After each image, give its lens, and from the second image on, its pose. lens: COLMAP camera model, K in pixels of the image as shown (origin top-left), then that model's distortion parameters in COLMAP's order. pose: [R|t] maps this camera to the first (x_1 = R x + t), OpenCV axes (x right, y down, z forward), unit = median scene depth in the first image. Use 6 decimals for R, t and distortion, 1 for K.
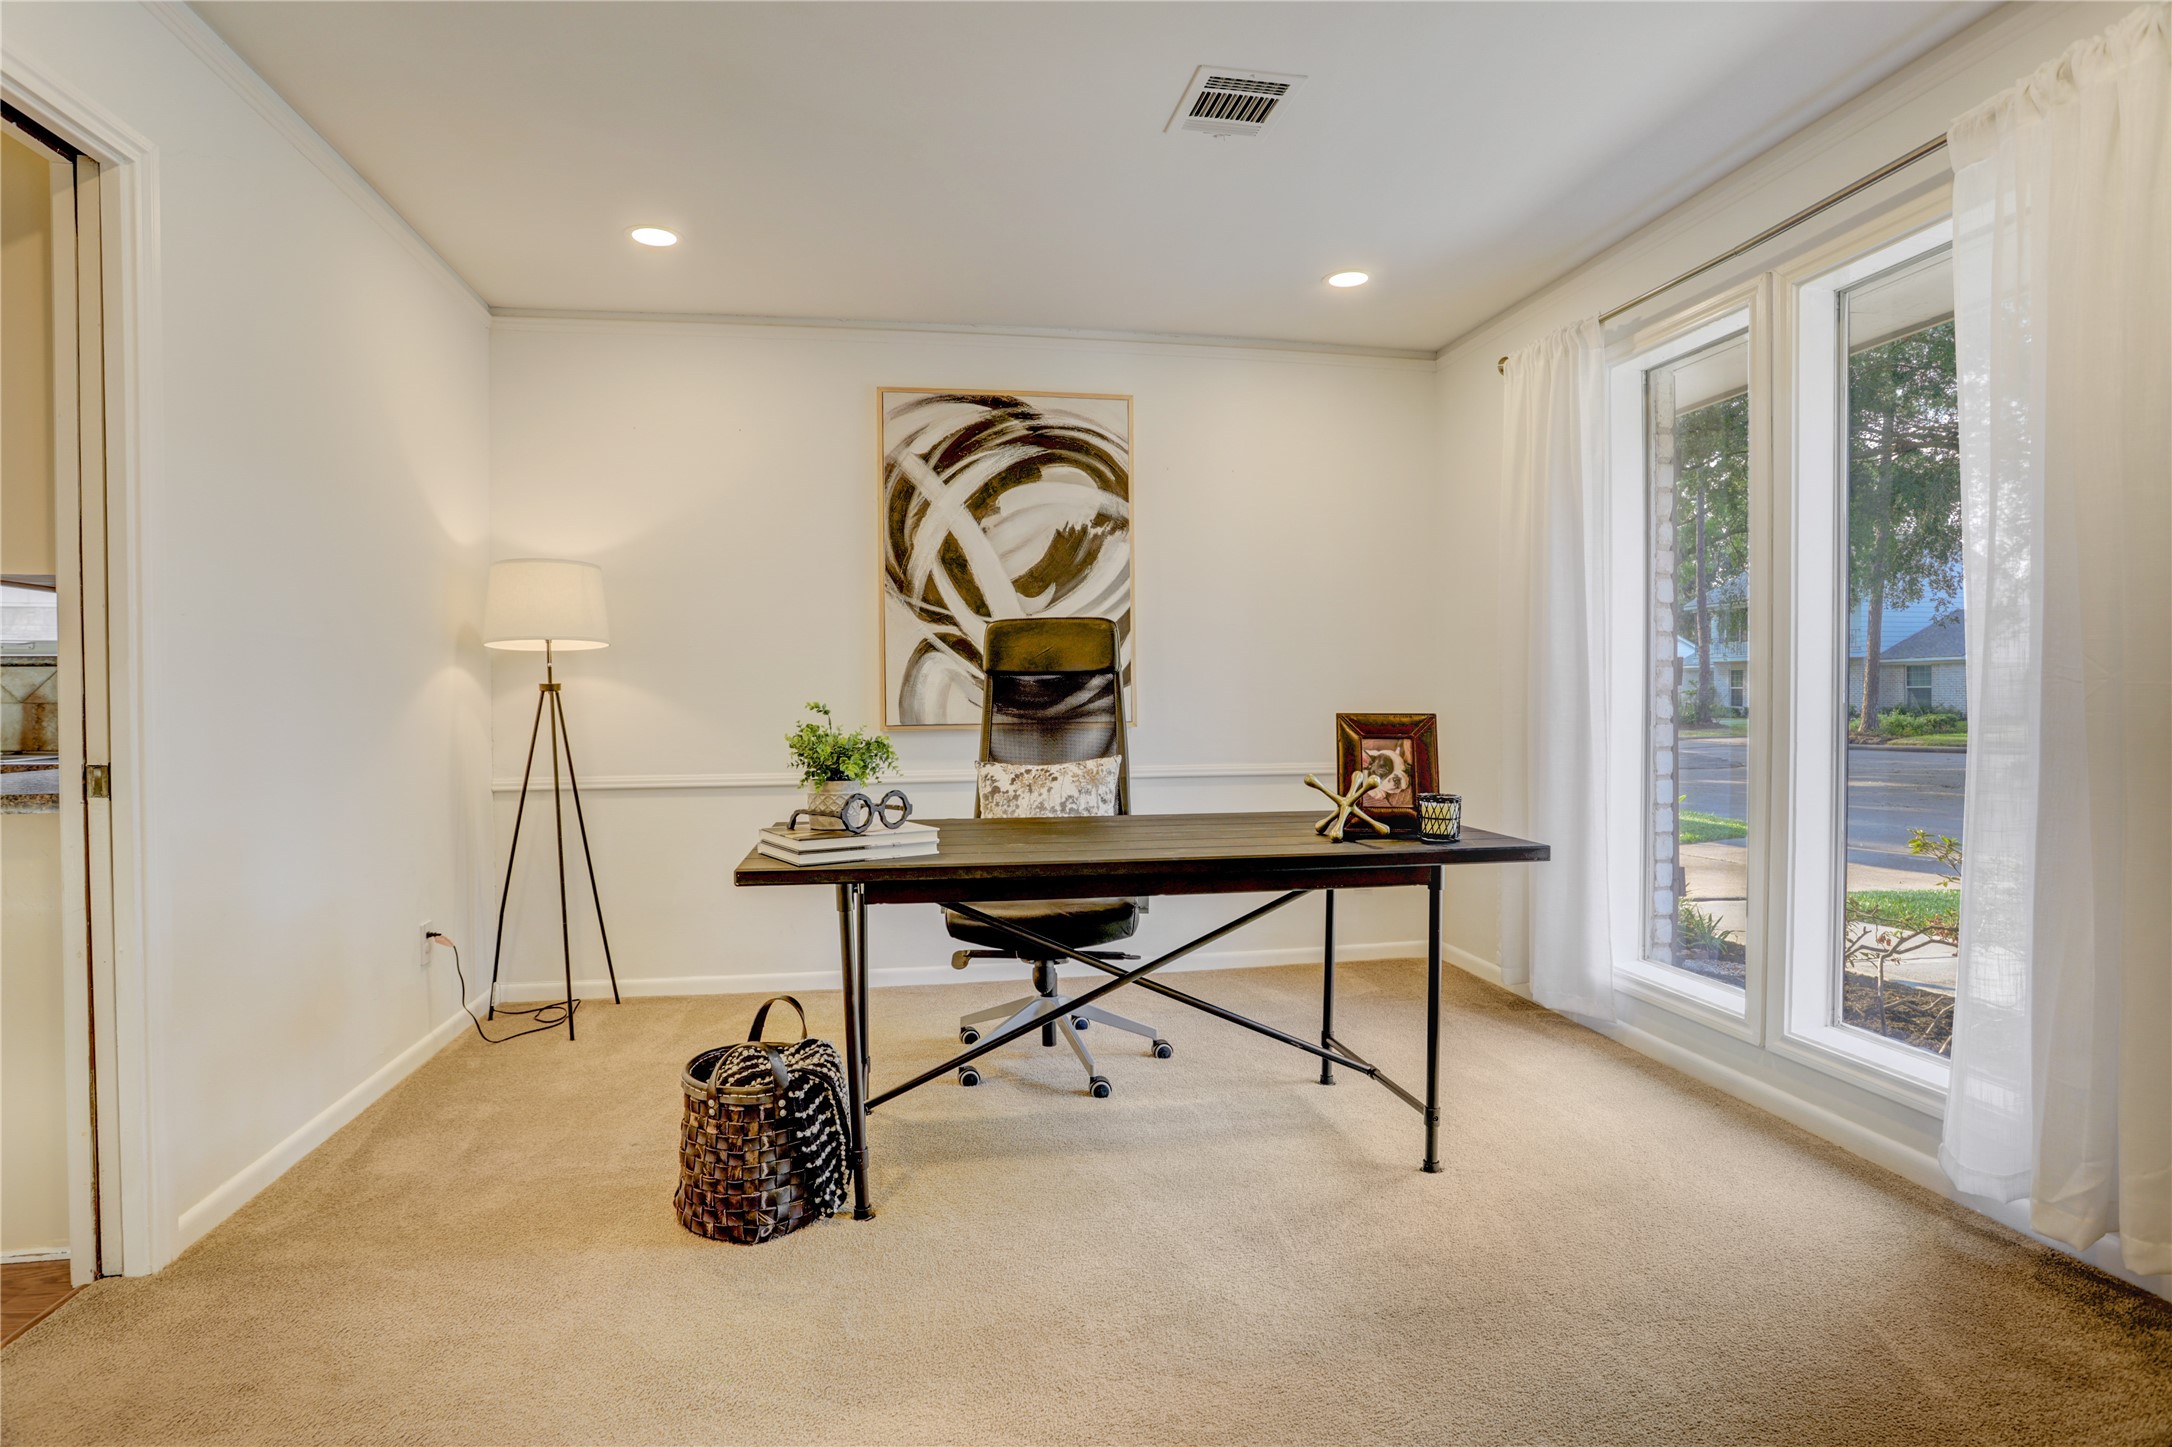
lens RADIAL K [[1188.3, 0, 1089.6], [0, 1188.3, 703.9], [0, 0, 1]] dist [-0.027804, 0.001121]
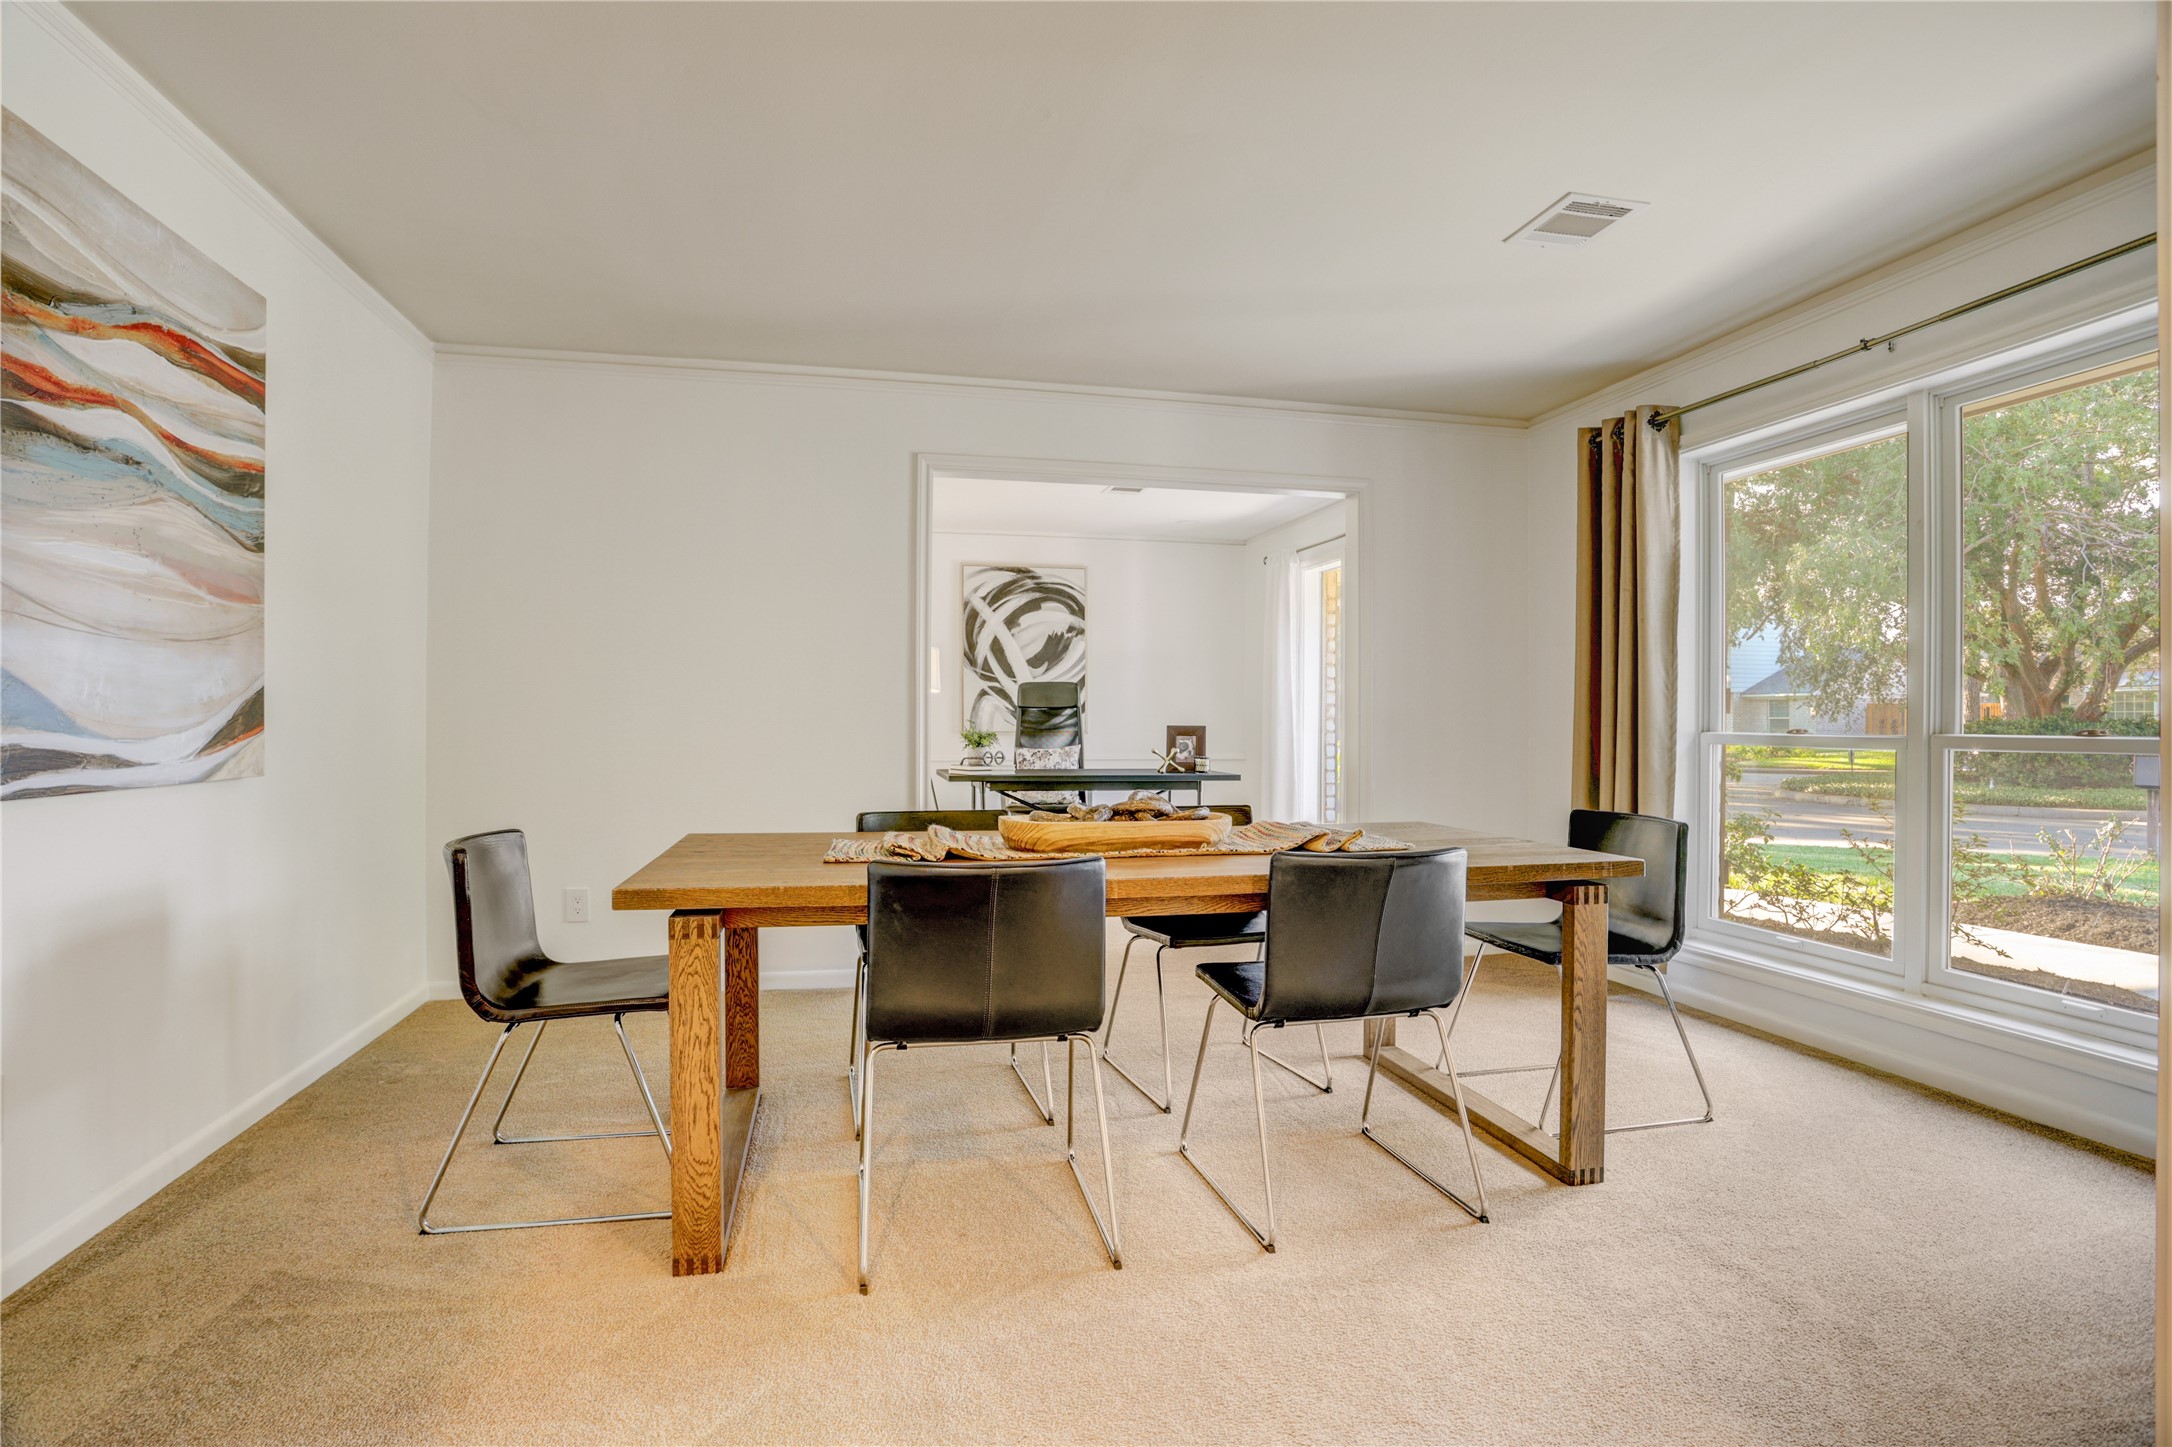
lens RADIAL K [[1188.3, 0, 1089.6], [0, 1188.3, 703.9], [0, 0, 1]] dist [-0.027804, 0.001121]
pose [[0.999222, 0.009159, 0.038373, -0.035188], [-0.008341, 0.999735, -0.021443, 0.012265], [-0.038559, 0.021107, 0.999033, -1.009422]]
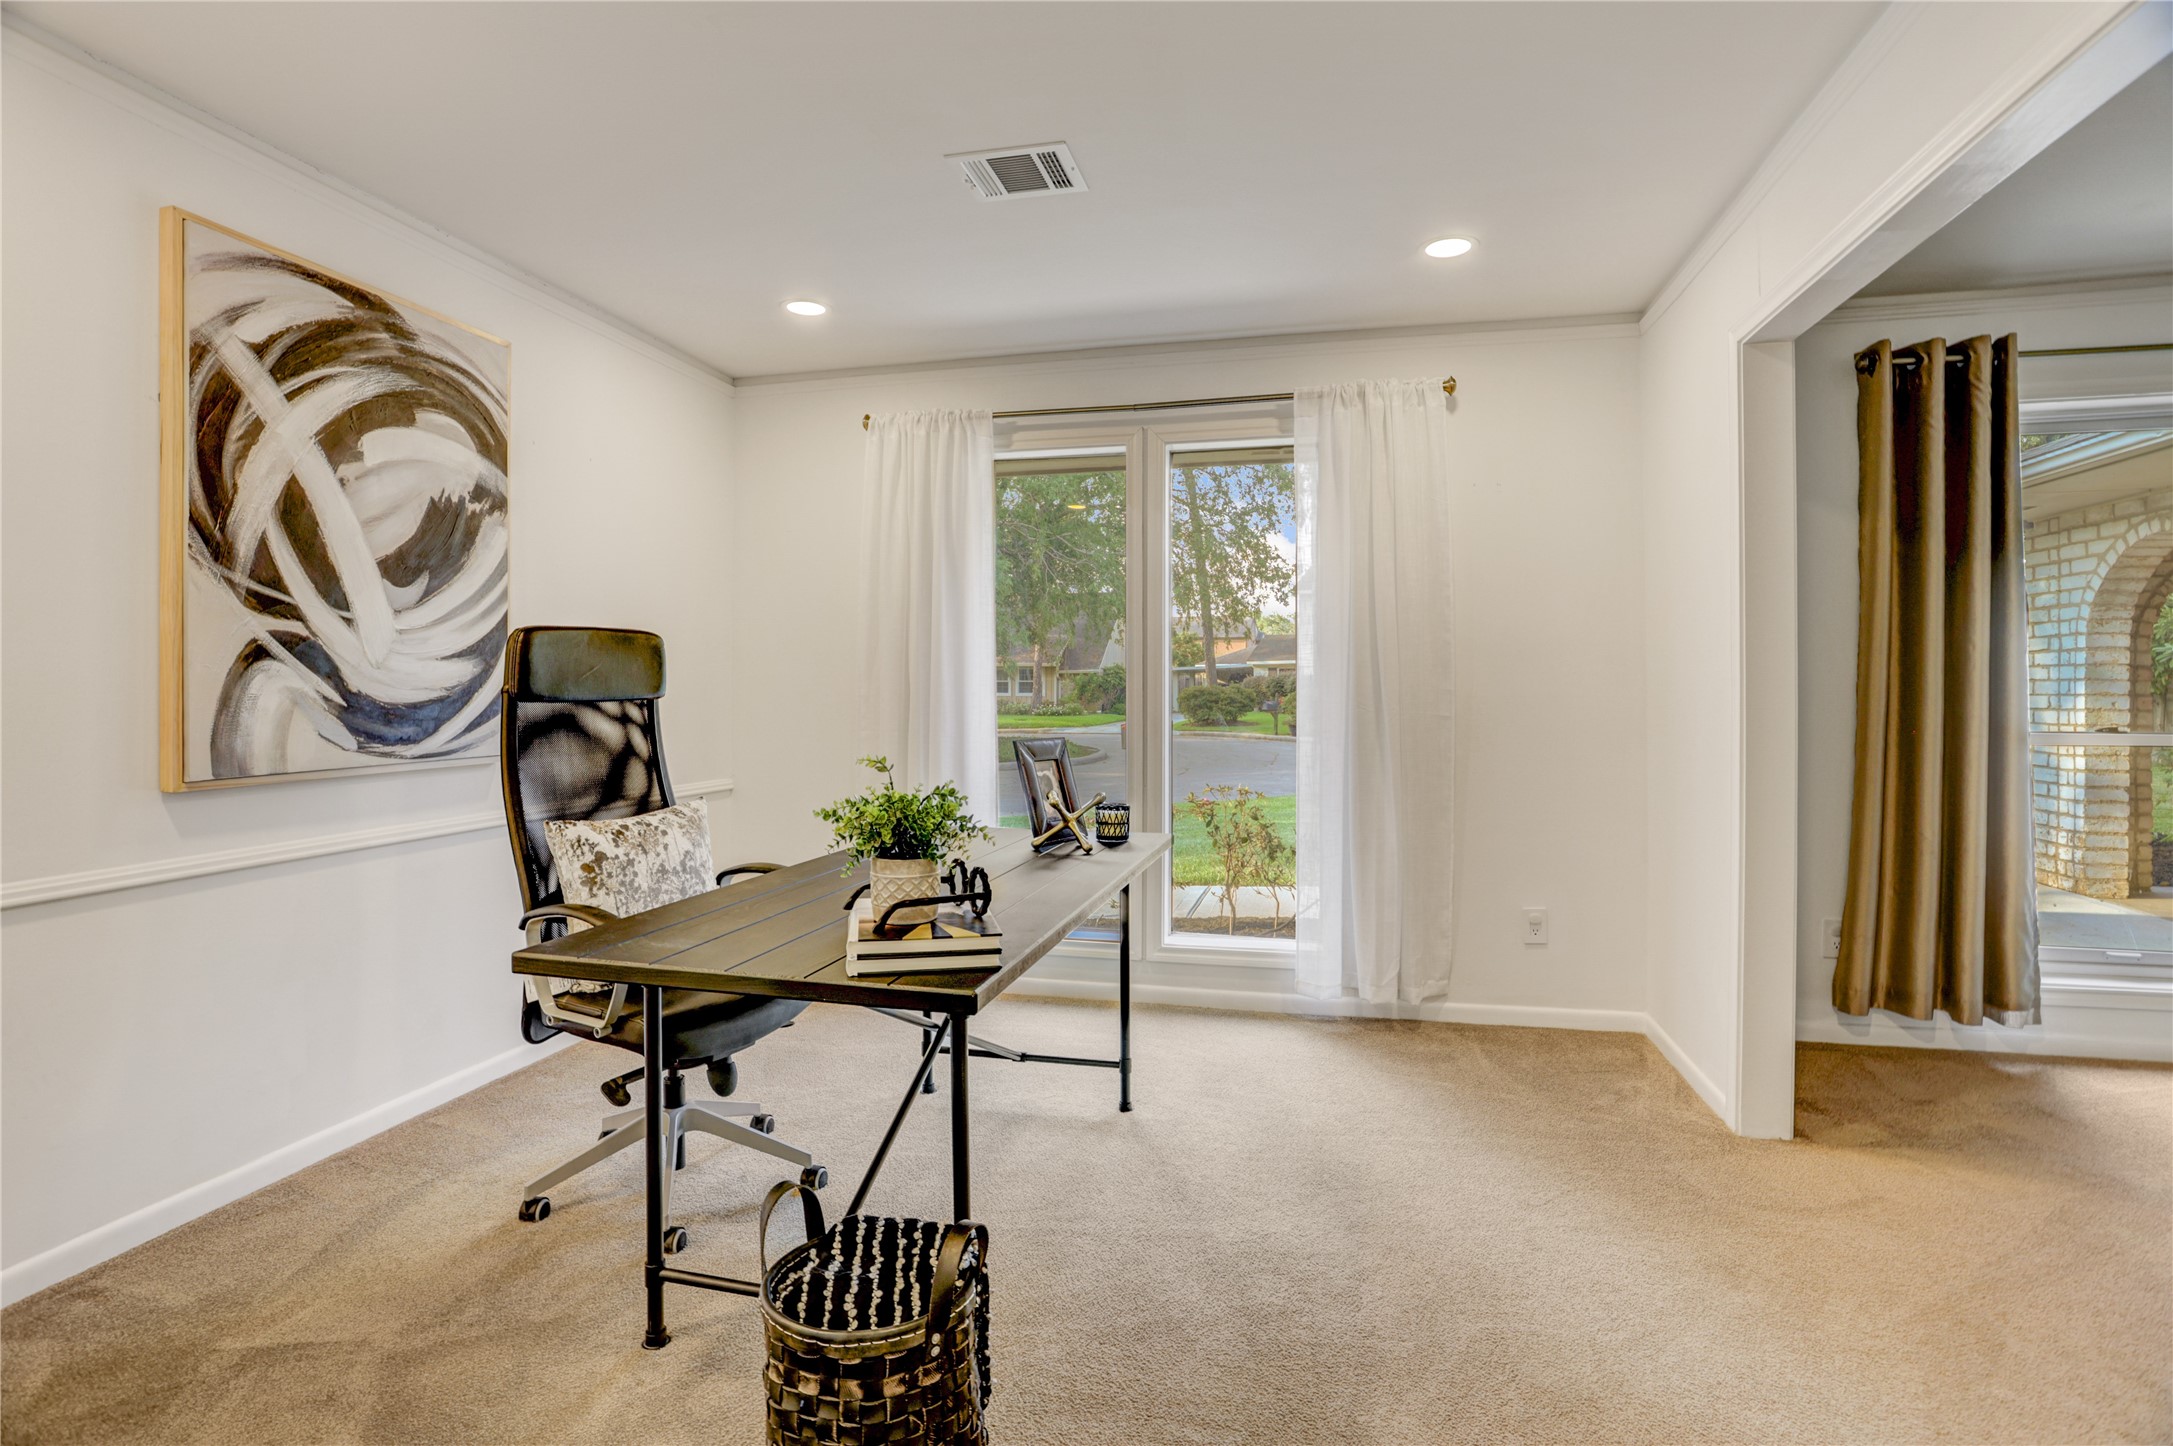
lens RADIAL K [[1073.5, 0, 1089.2], [0, 1073.5, 689.1], [0, 0, 1]] dist [-0.026657, 0.000237]
pose [[0.388504, 0.006010, 0.921427, -0.479427], [0.004273, 0.999956, -0.008324, -0.021766], [-0.921437, 0.007171, 0.388461, 0.378197]]
